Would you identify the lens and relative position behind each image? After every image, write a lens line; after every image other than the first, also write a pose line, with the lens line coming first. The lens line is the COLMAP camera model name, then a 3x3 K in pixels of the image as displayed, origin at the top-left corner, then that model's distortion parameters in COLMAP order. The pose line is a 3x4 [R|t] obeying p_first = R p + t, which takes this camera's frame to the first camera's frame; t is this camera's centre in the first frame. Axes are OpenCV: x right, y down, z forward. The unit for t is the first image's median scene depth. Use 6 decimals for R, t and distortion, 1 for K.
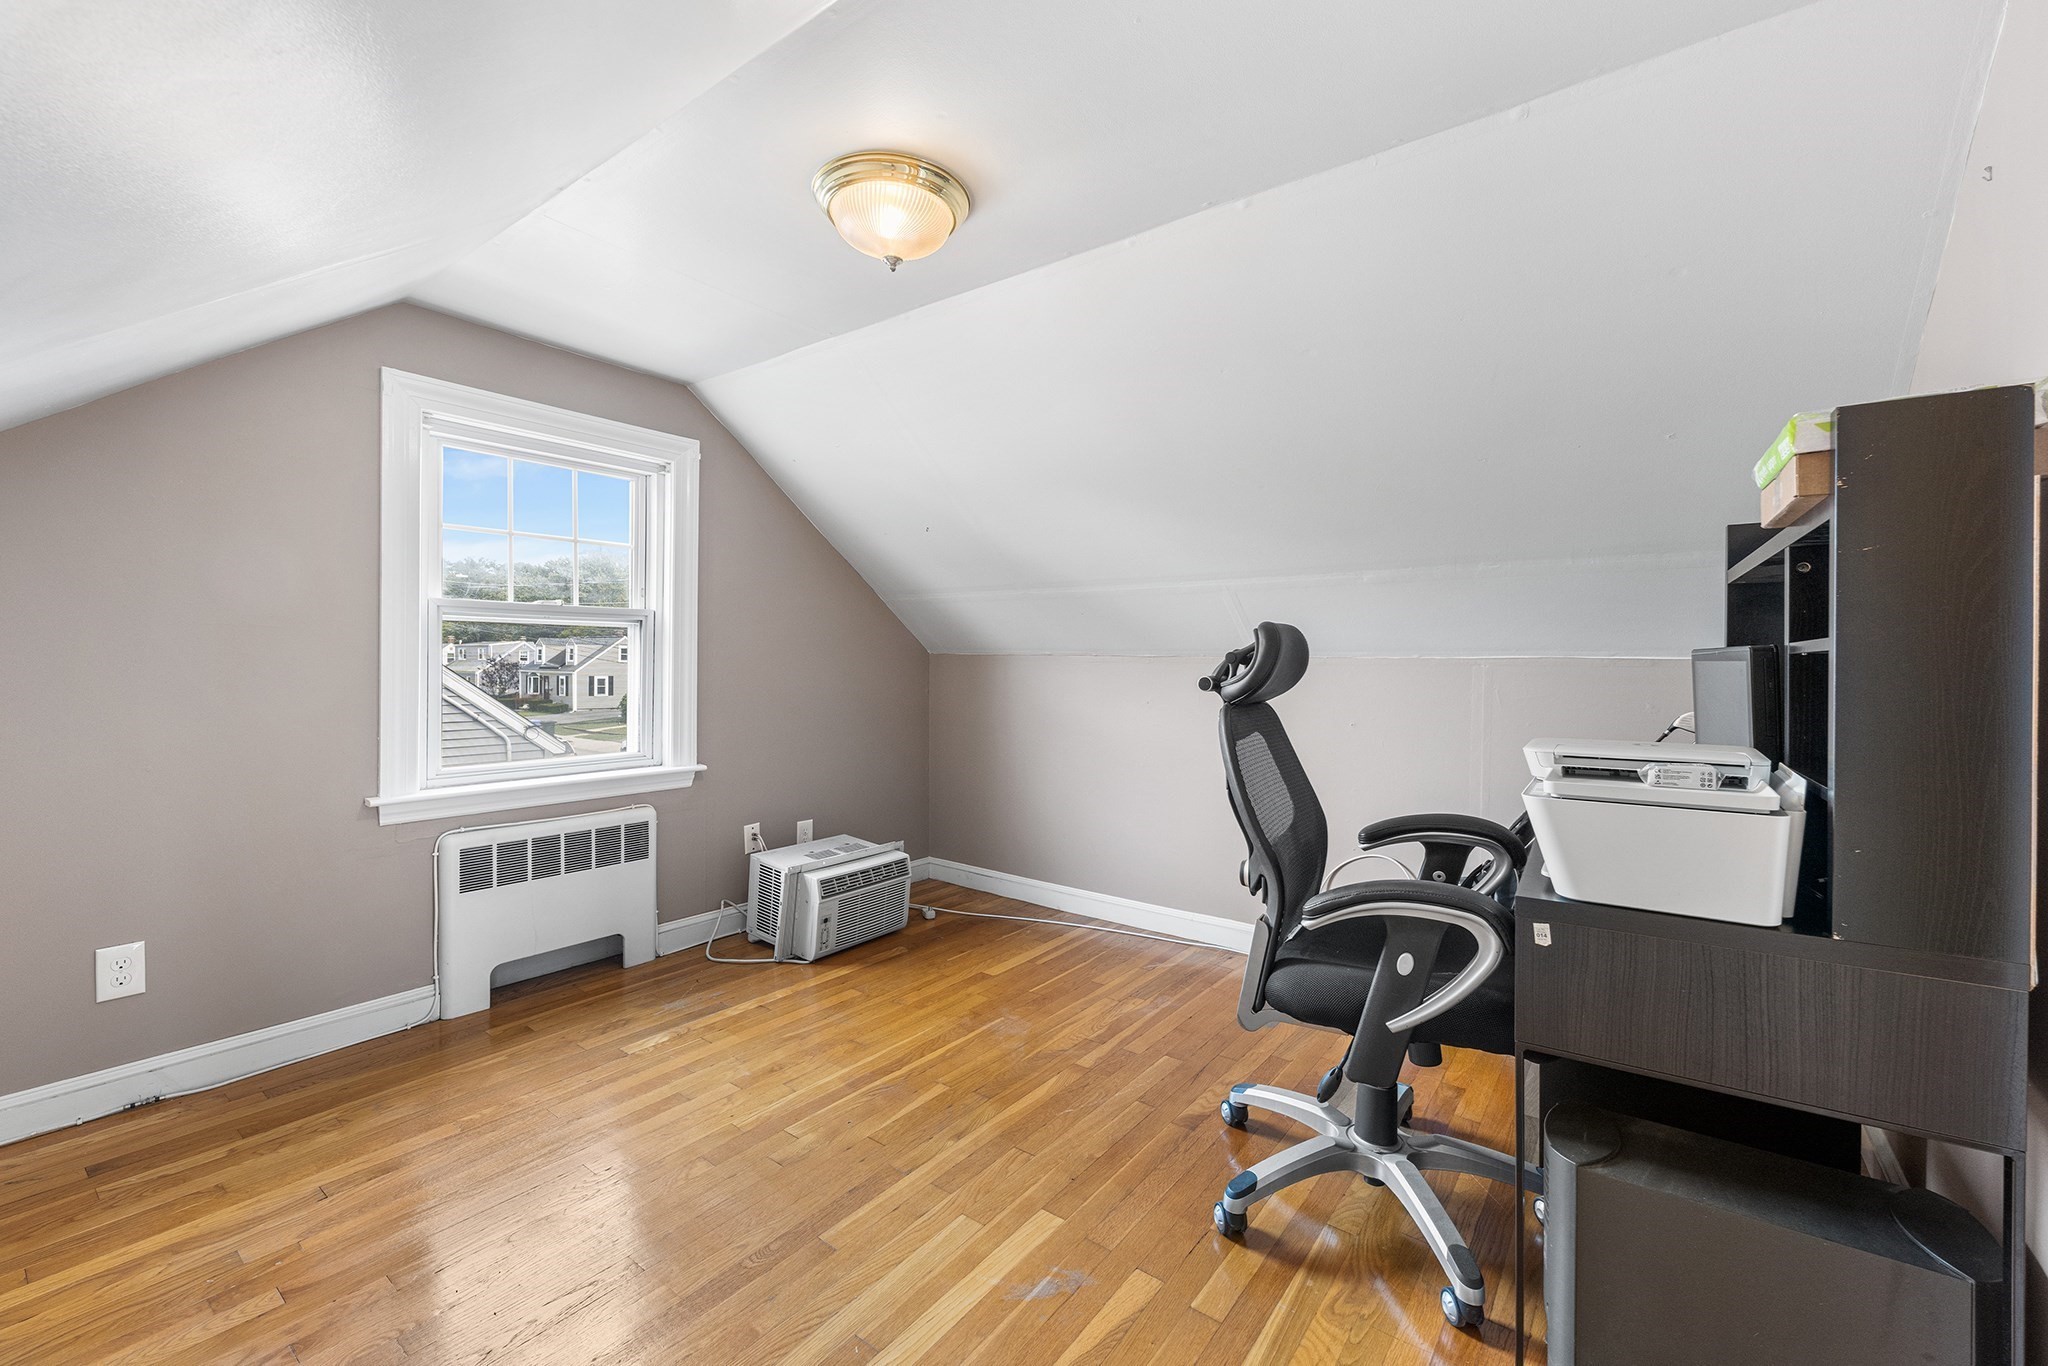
lens RADIAL K [[824.5, 0, 1031.1], [0, 824.5, 670.7], [0, 0, 1]] dist [-0.000035, -0.000037]
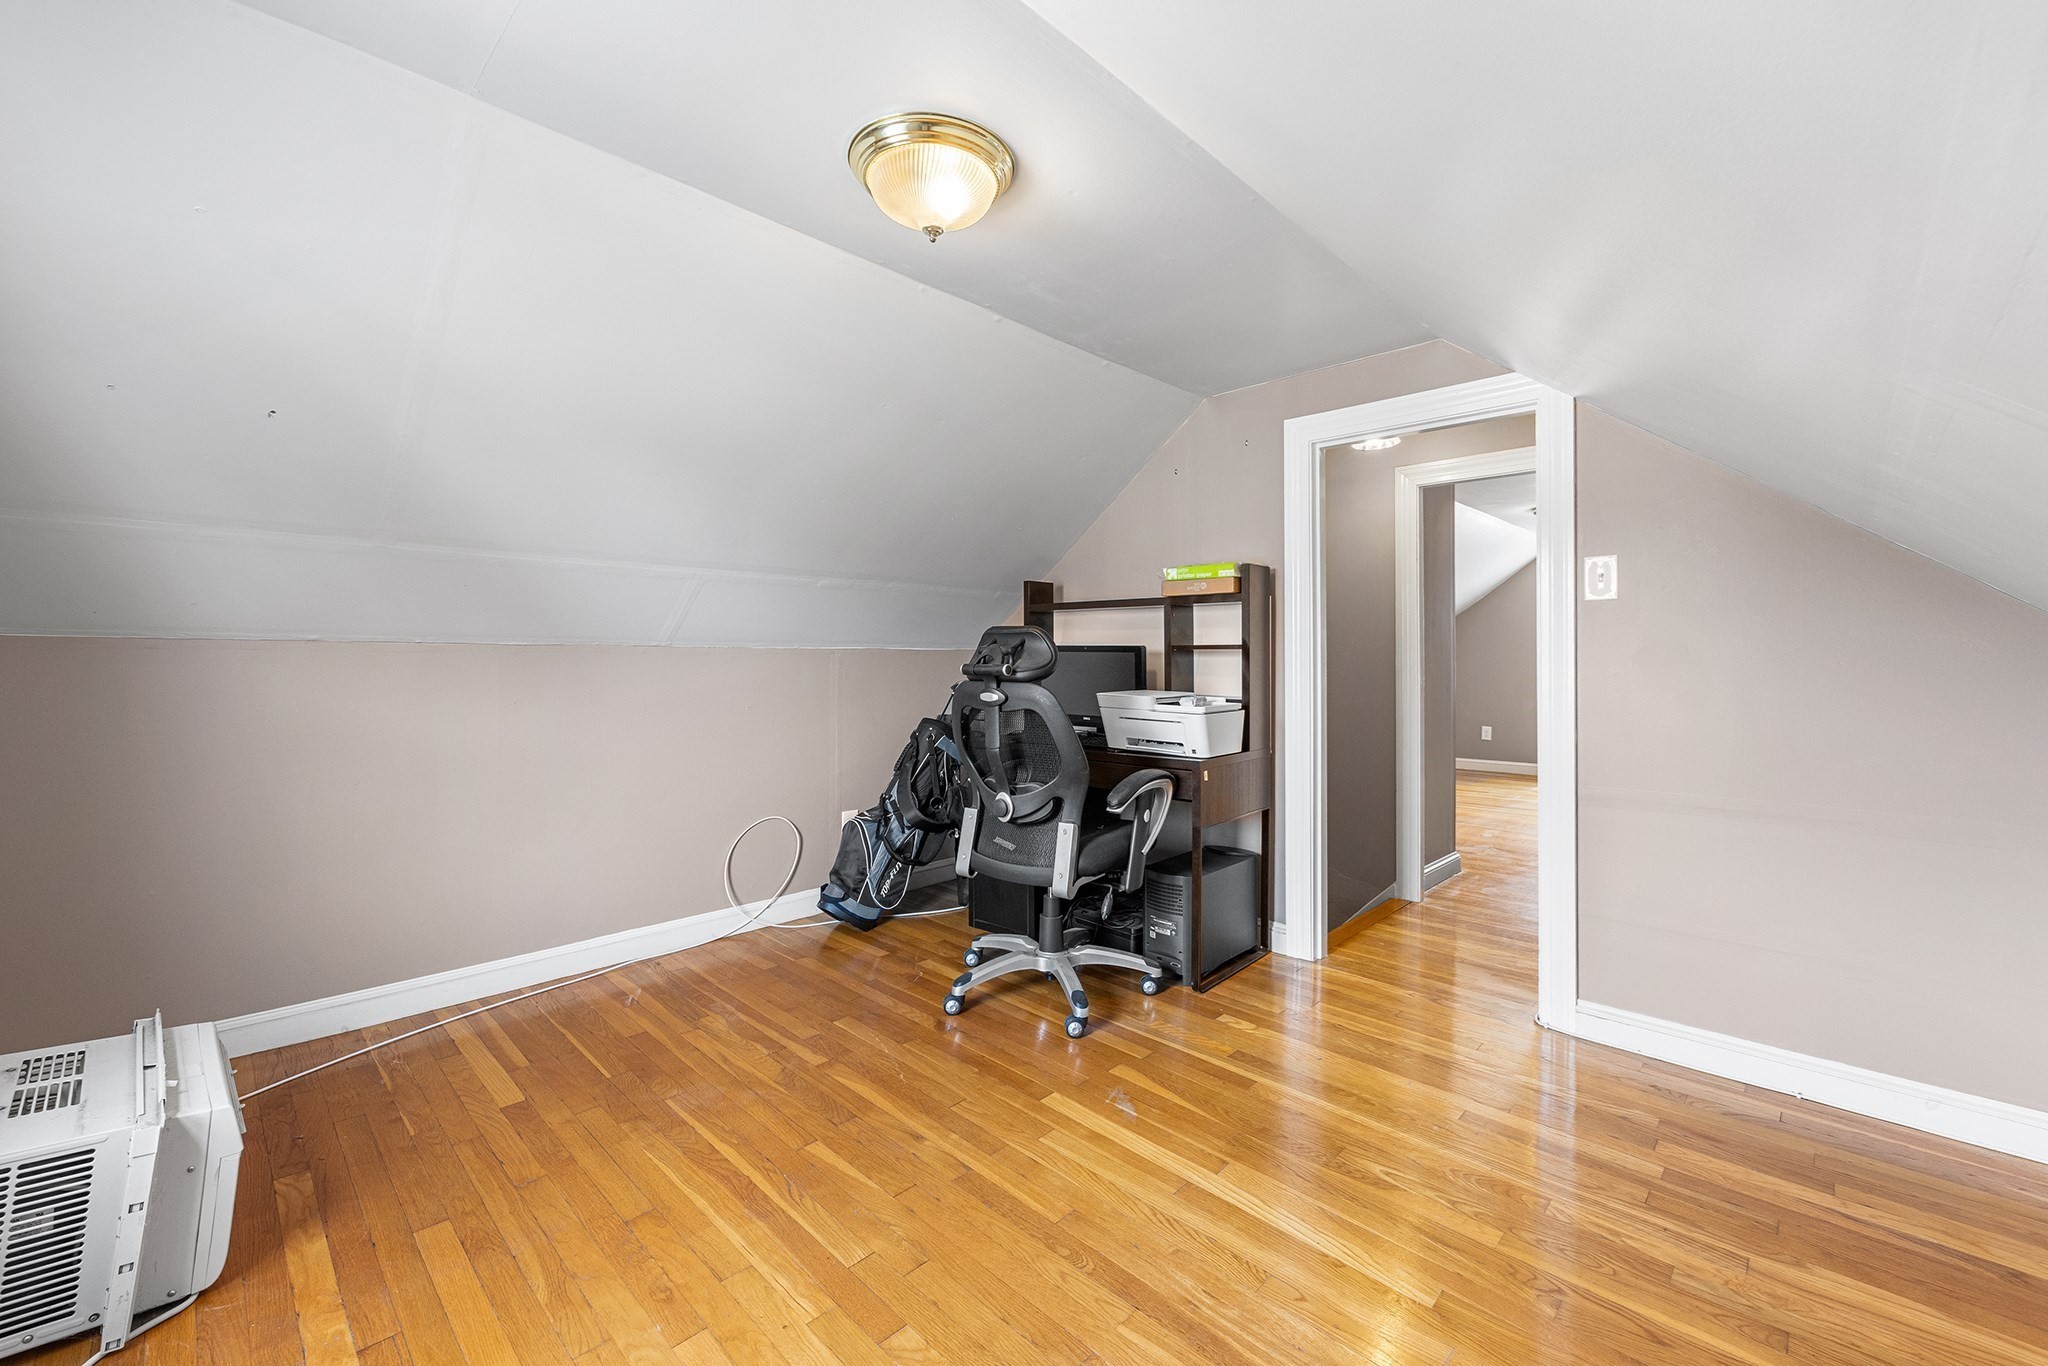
lens RADIAL K [[831.3, 0, 1025.6], [0, 831.3, 650.3], [0, 0, 1]] dist [-0.000359, -0.000057]
pose [[0.130607, 0.000711, 0.991434, -0.775969], [0.004742, 0.999988, -0.001342, -0.009603], [-0.991423, 0.004877, 0.130602, 0.546461]]
